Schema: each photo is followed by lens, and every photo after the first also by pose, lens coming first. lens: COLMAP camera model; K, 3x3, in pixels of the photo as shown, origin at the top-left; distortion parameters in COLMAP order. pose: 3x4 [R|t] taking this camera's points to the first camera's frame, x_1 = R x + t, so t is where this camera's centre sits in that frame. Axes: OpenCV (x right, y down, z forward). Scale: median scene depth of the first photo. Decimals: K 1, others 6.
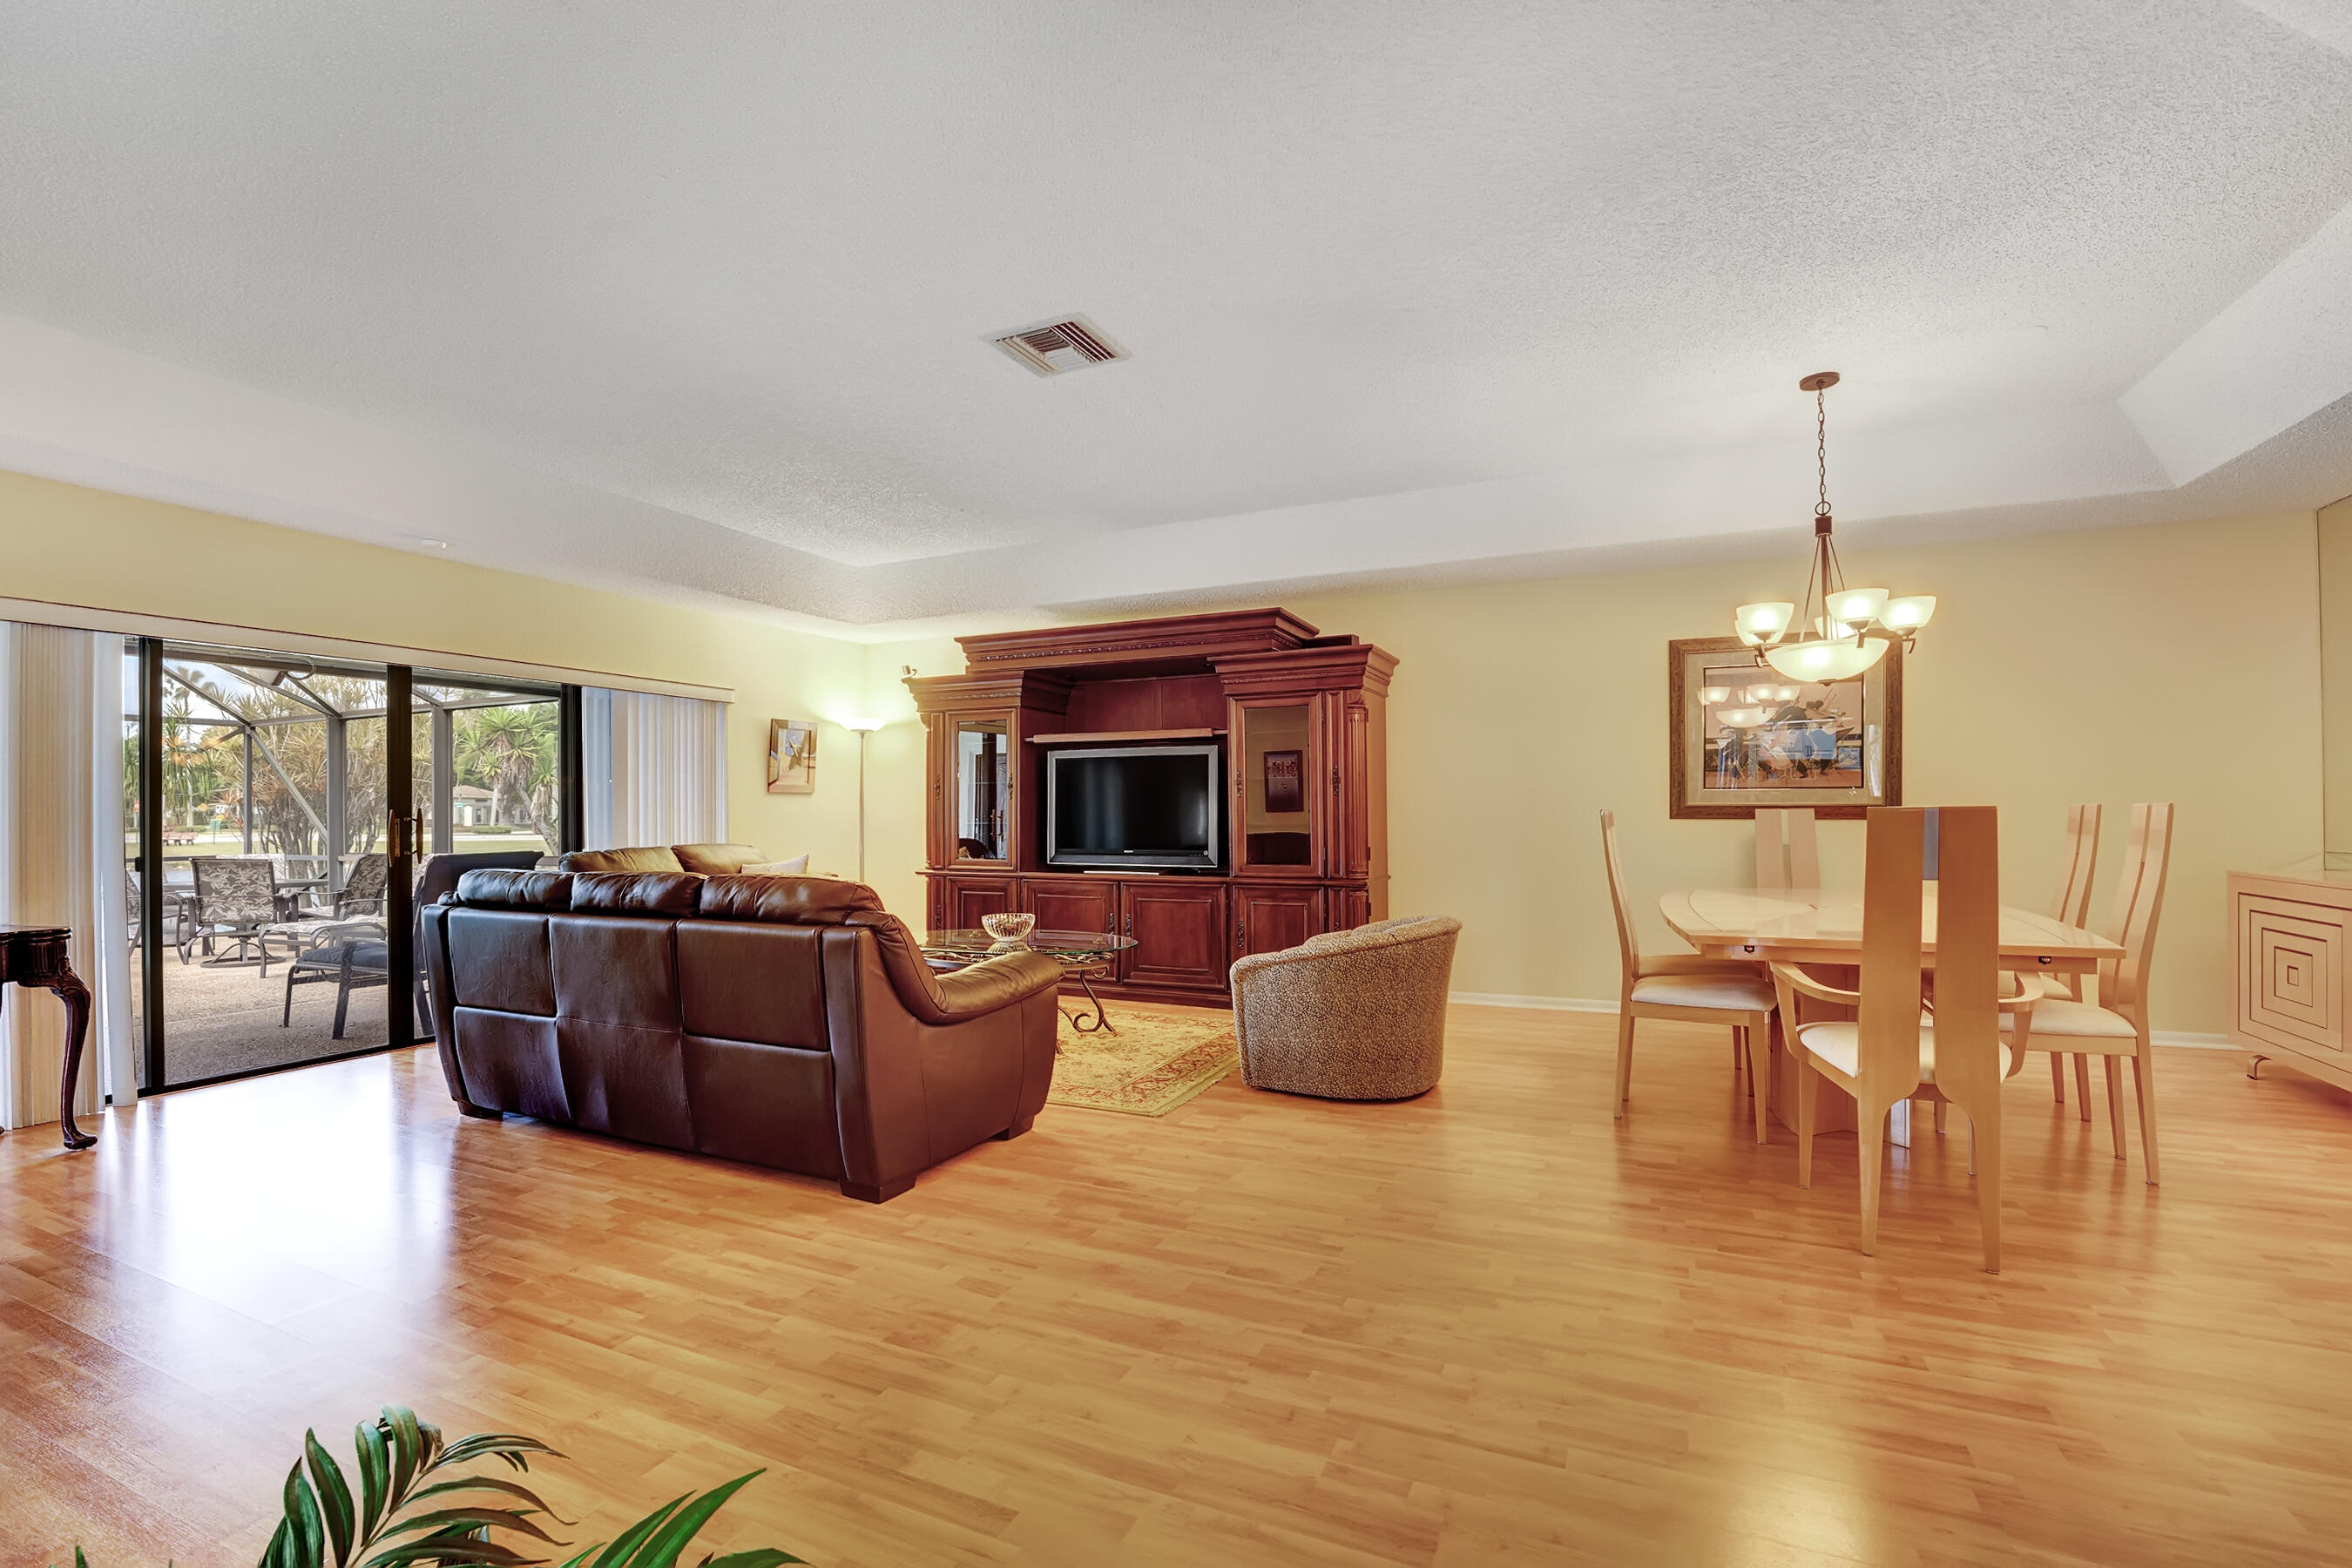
lens RADIAL K [[1009.4, 0, 1237.0], [0, 1009.4, 812.9], [0, 0, 1]] dist [-0.027569, -0.000023]
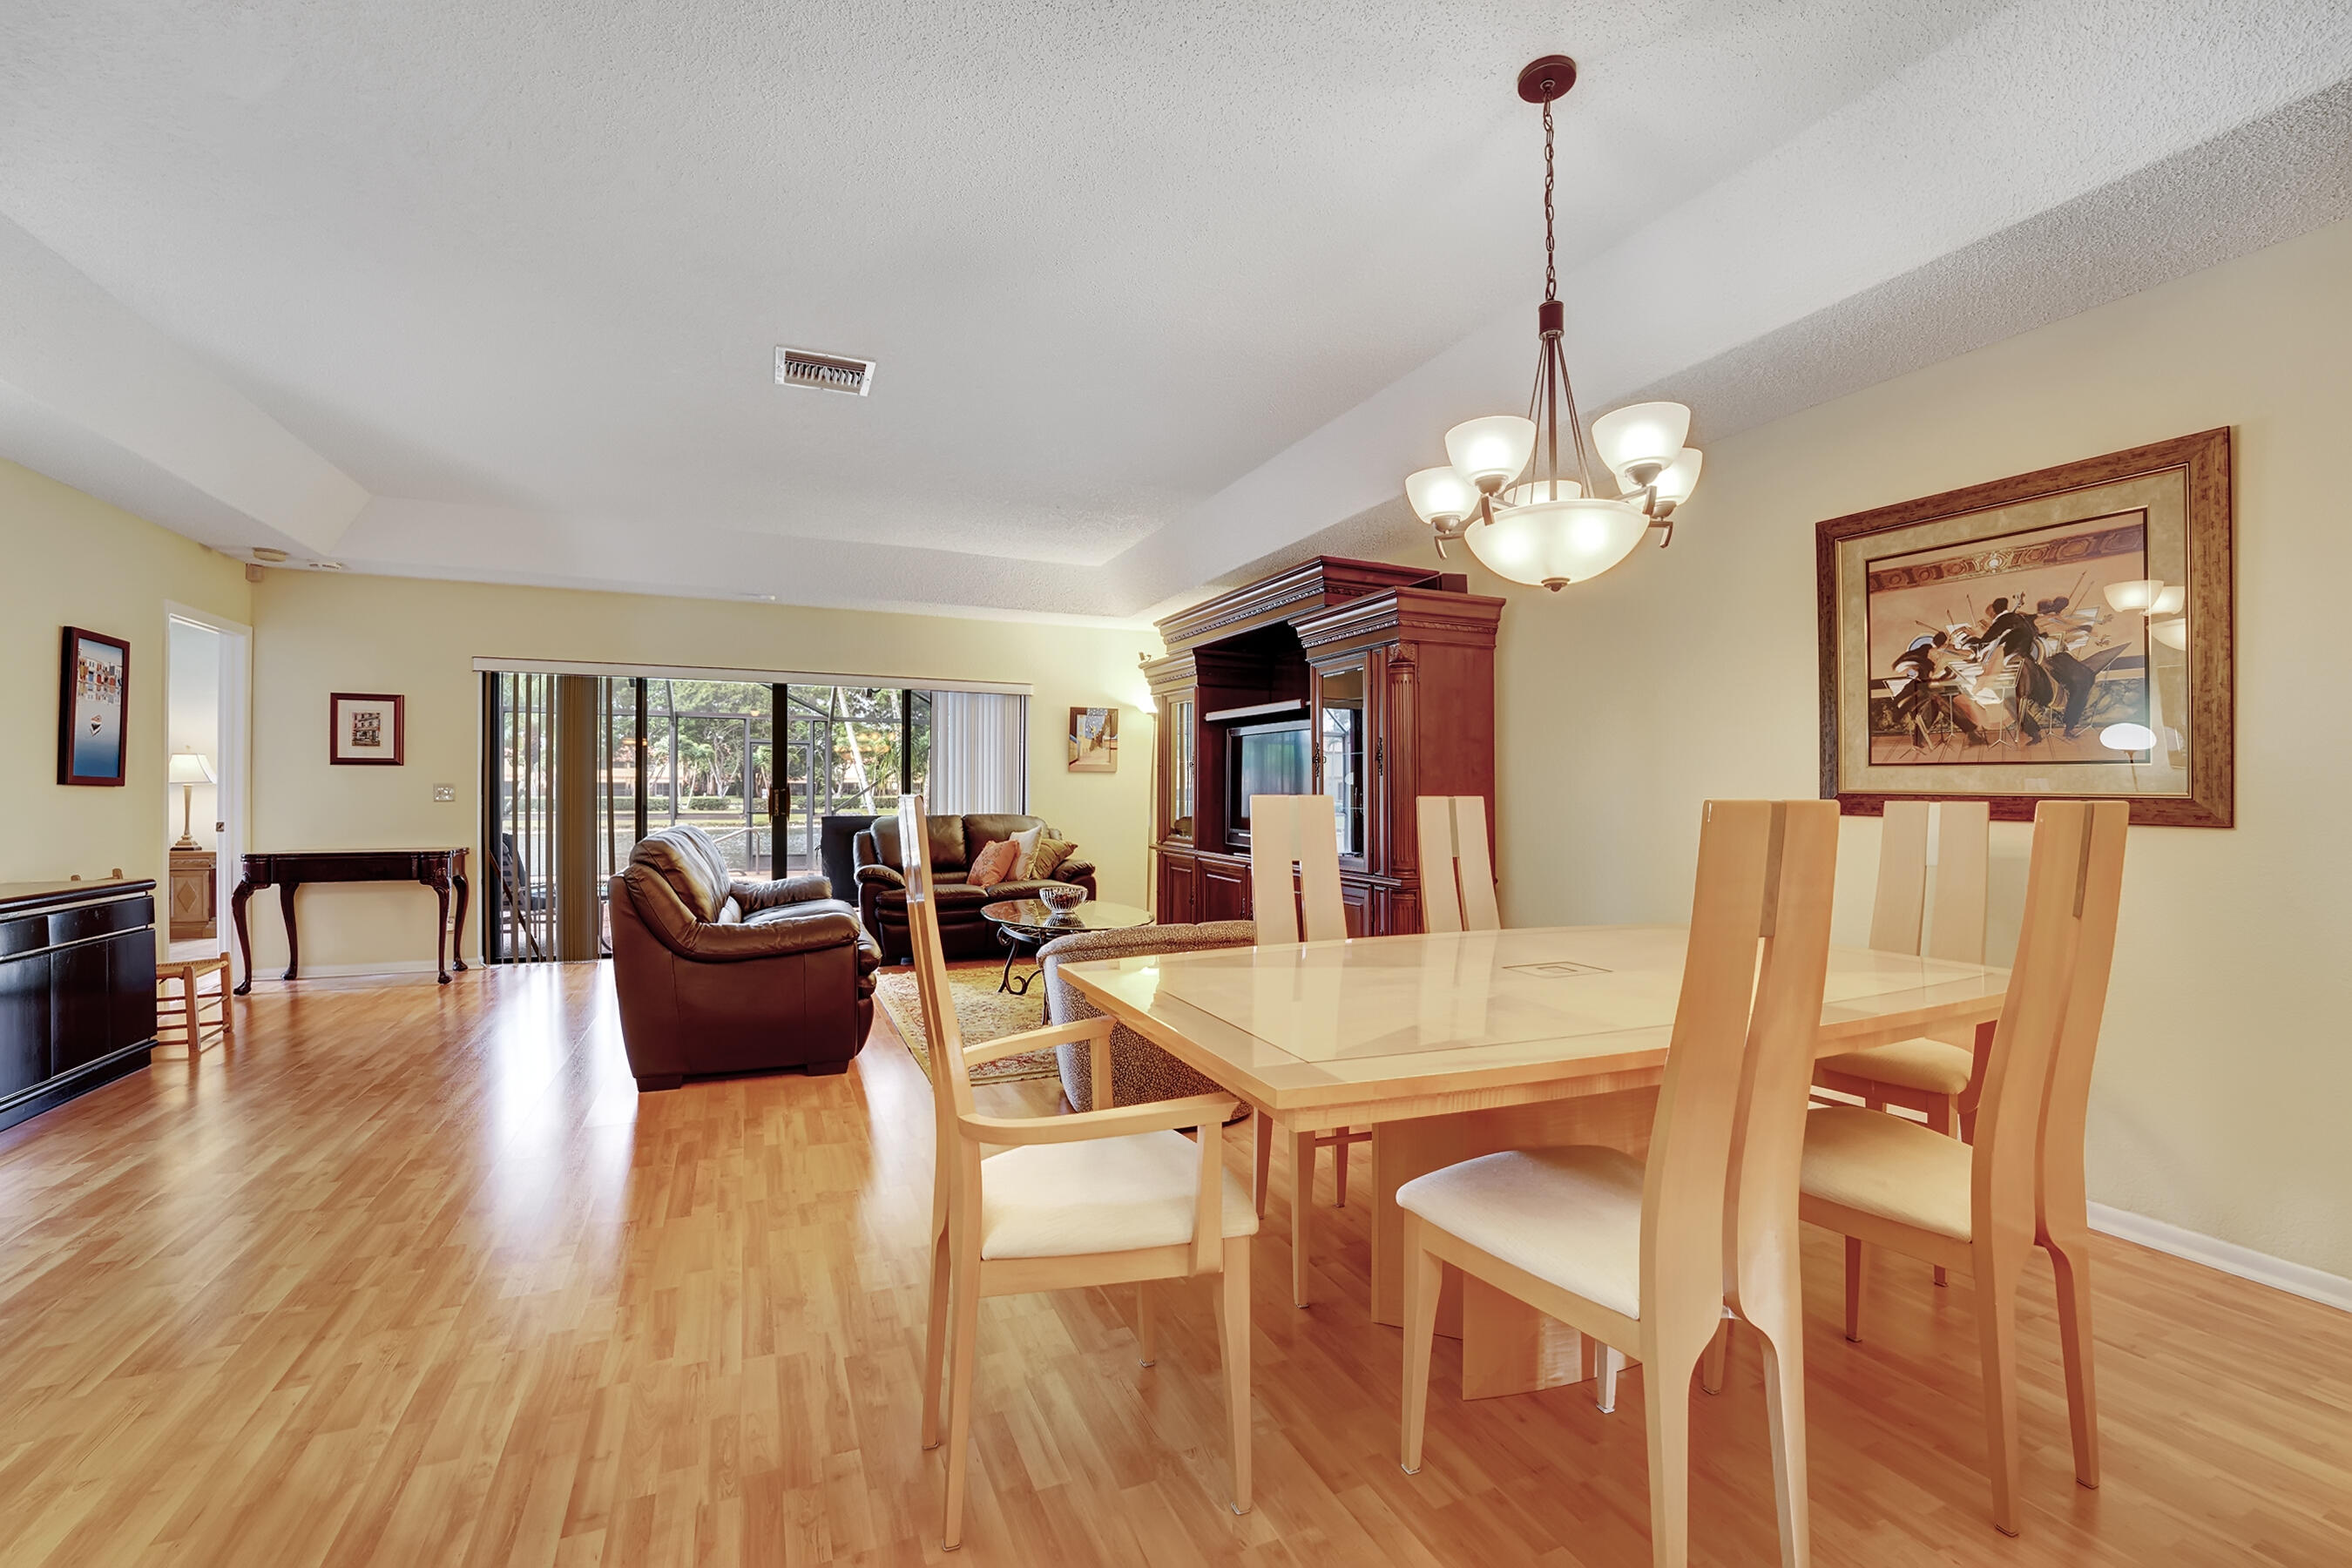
lens RADIAL K [[1046.3, 0, 1176.0], [0, 1046.3, 784.0], [0, 0, 1]] dist [-0.028842, -0.000286]
pose [[0.731332, 0.008621, -0.681968, 0.638439], [-0.014209, 0.999896, -0.002598, -0.006148], [0.681874, 0.011590, 0.731378, 0.302946]]
